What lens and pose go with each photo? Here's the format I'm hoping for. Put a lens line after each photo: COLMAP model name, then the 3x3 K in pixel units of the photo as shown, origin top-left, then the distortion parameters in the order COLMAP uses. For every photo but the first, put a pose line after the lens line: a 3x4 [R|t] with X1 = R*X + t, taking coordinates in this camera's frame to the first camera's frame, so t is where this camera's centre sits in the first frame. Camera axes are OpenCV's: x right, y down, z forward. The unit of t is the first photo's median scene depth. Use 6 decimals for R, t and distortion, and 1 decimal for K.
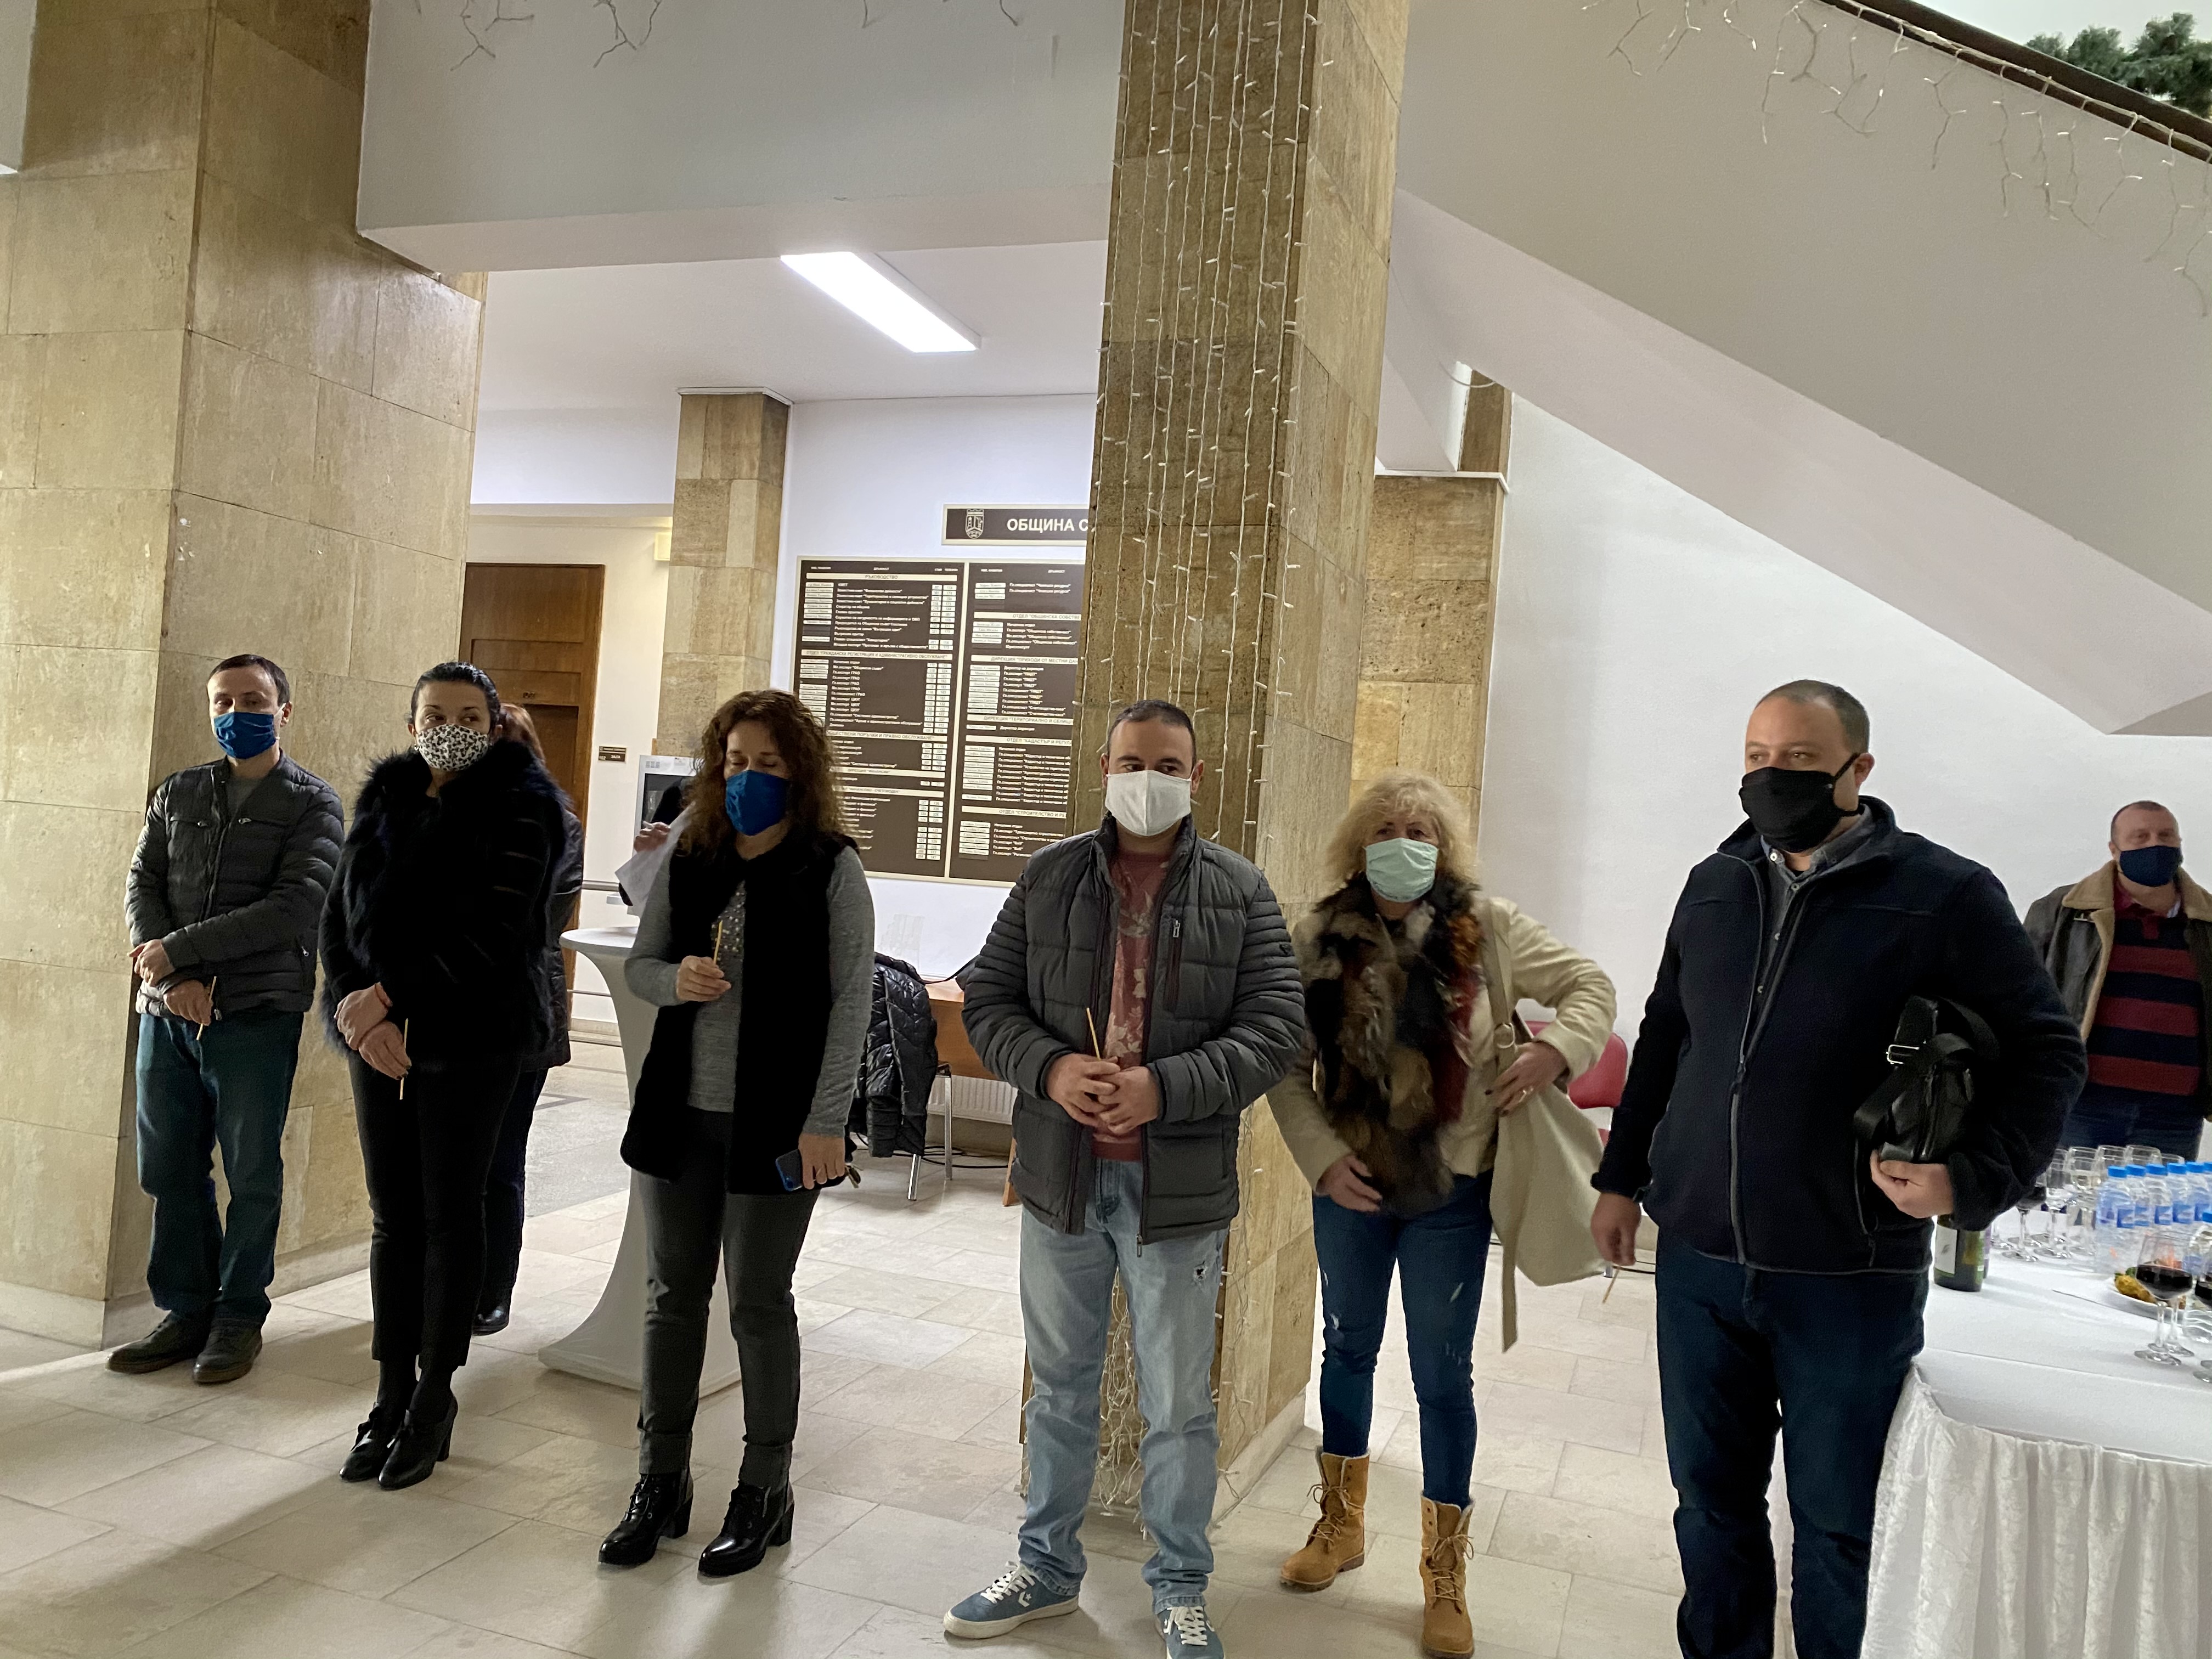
lens RADIAL K [[1660.8, 0, 1106.0], [0, 1660.8, 829.5], [0, 0, 1]] dist [0.053250, -0.073467]
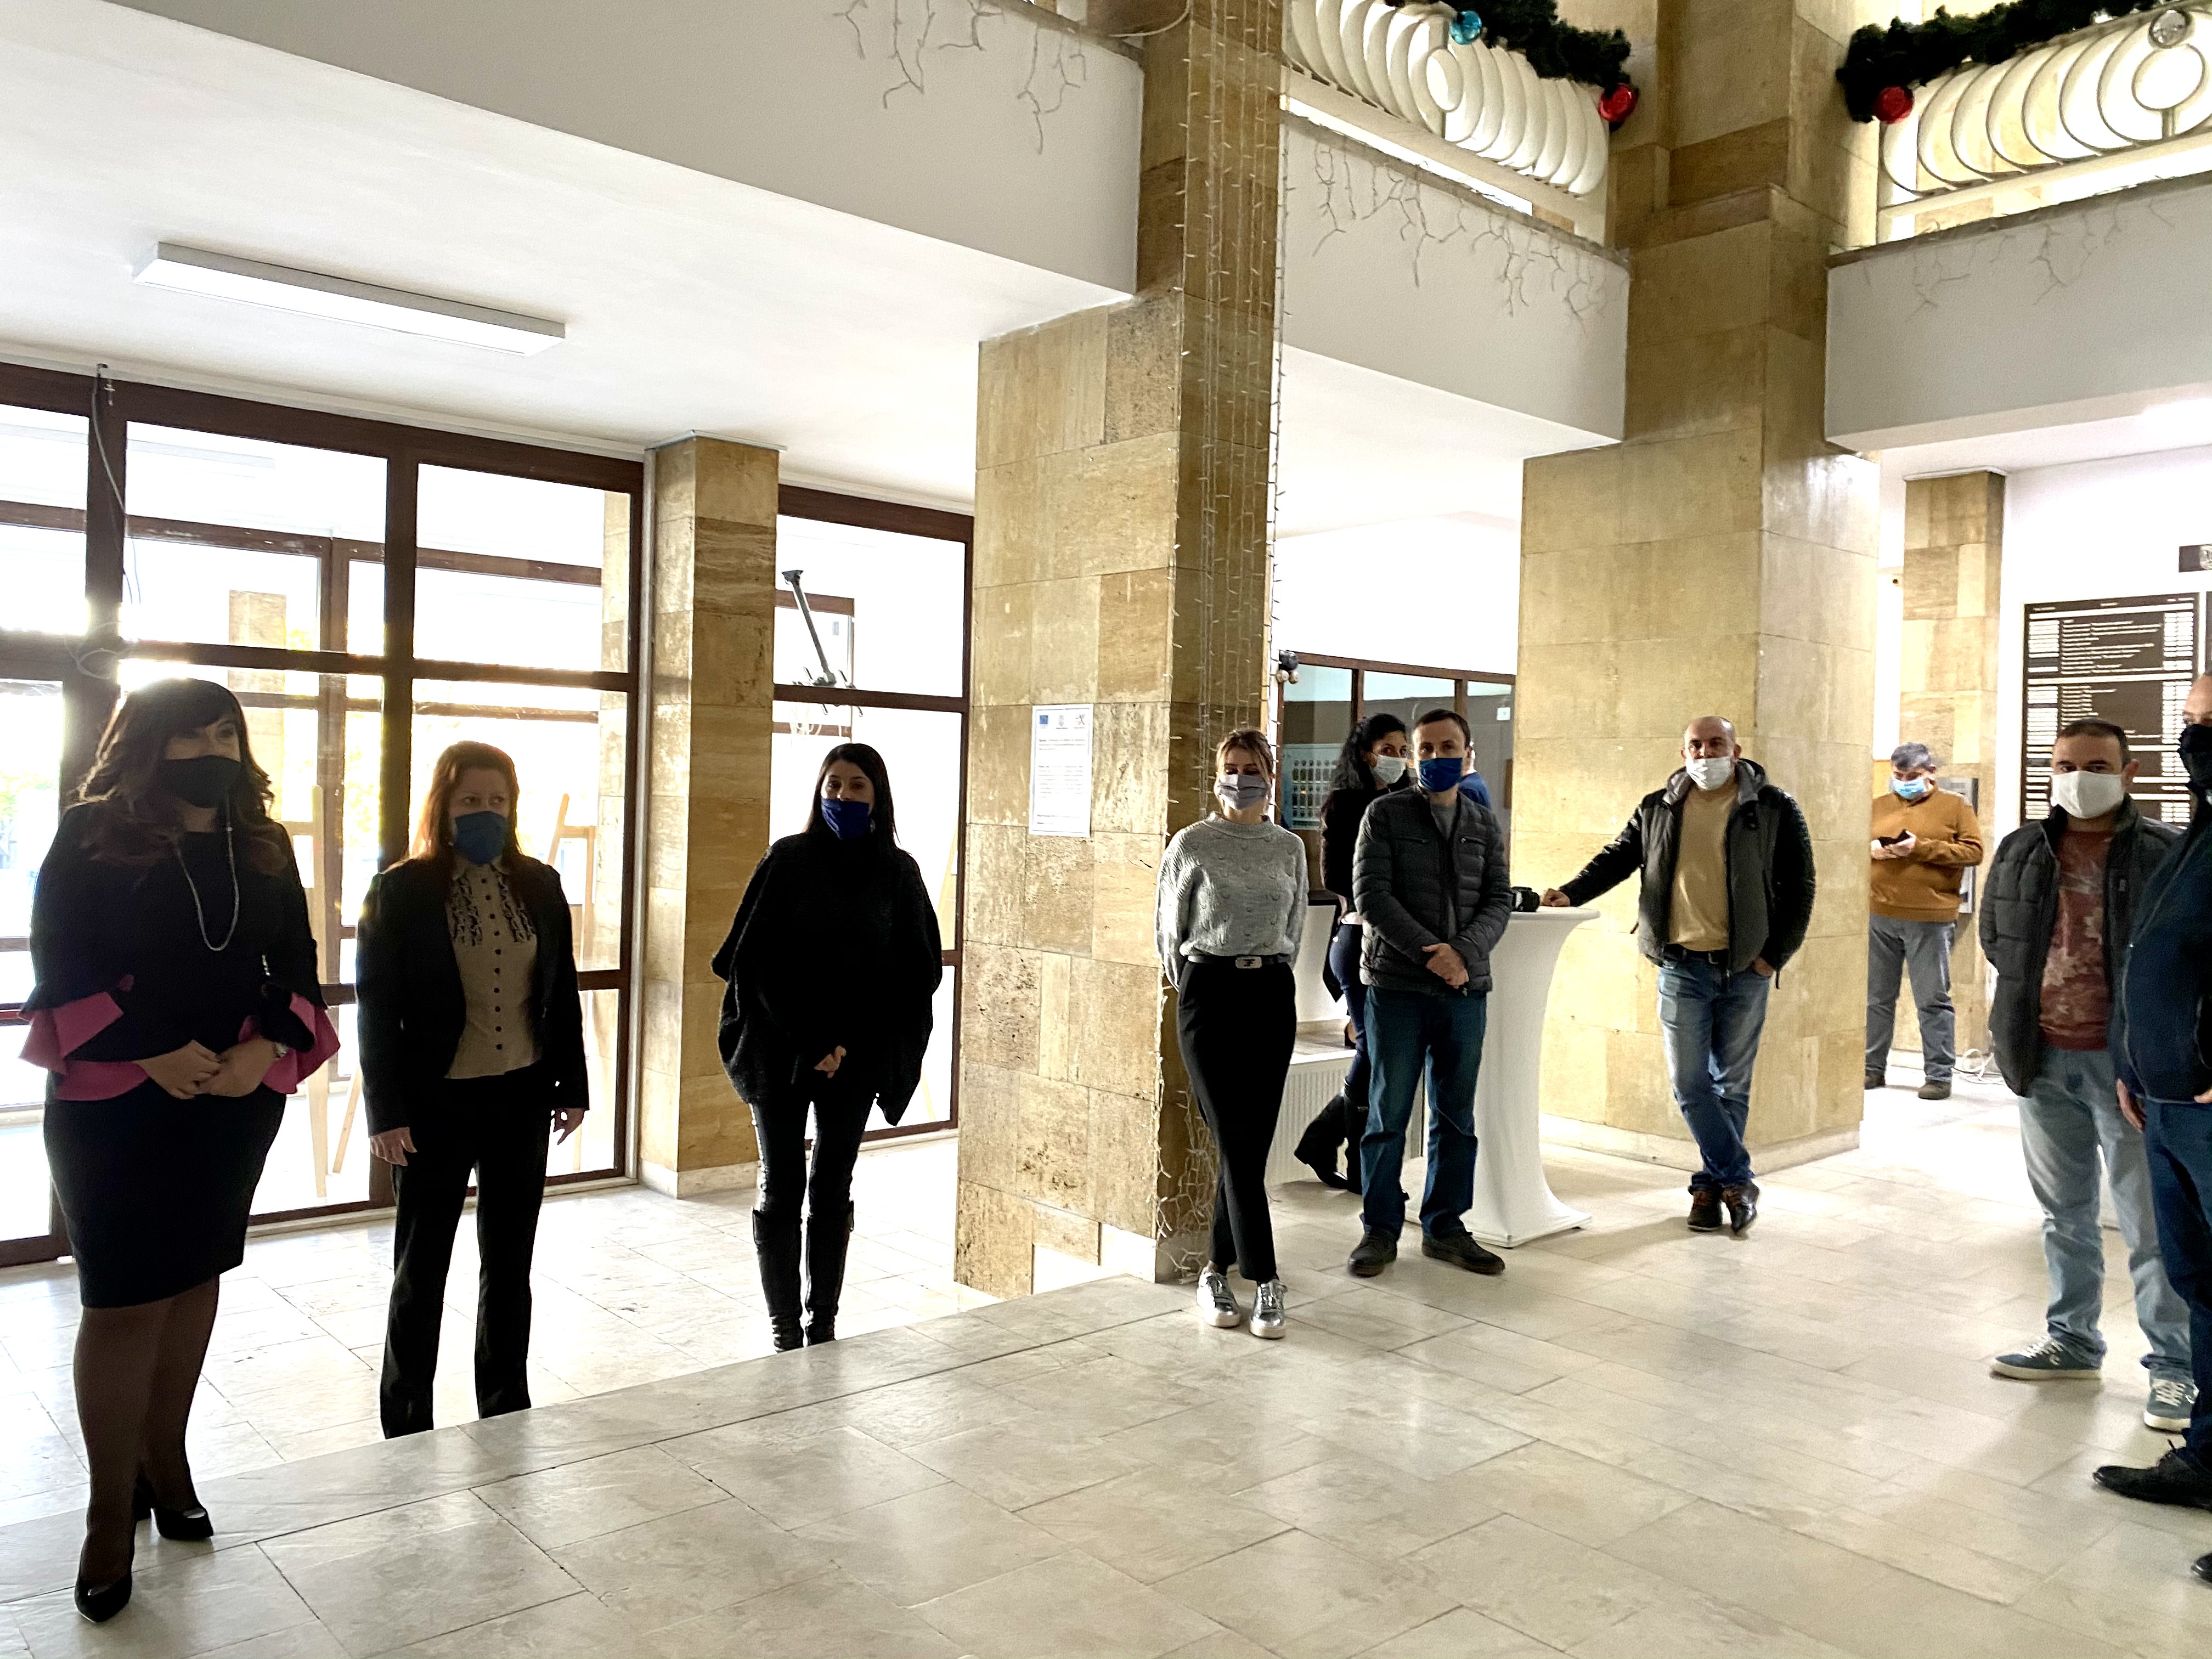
lens RADIAL K [[1668.8, 0, 1104.3], [0, 1668.8, 772.7], [0, 0, 1]] dist [0.034459, -0.003598]
pose [[0.876136, -0.056361, -0.478759, -0.192034], [0.039585, 0.998199, -0.045070, -0.014959], [0.480437, 0.020536, 0.876789, -0.361310]]
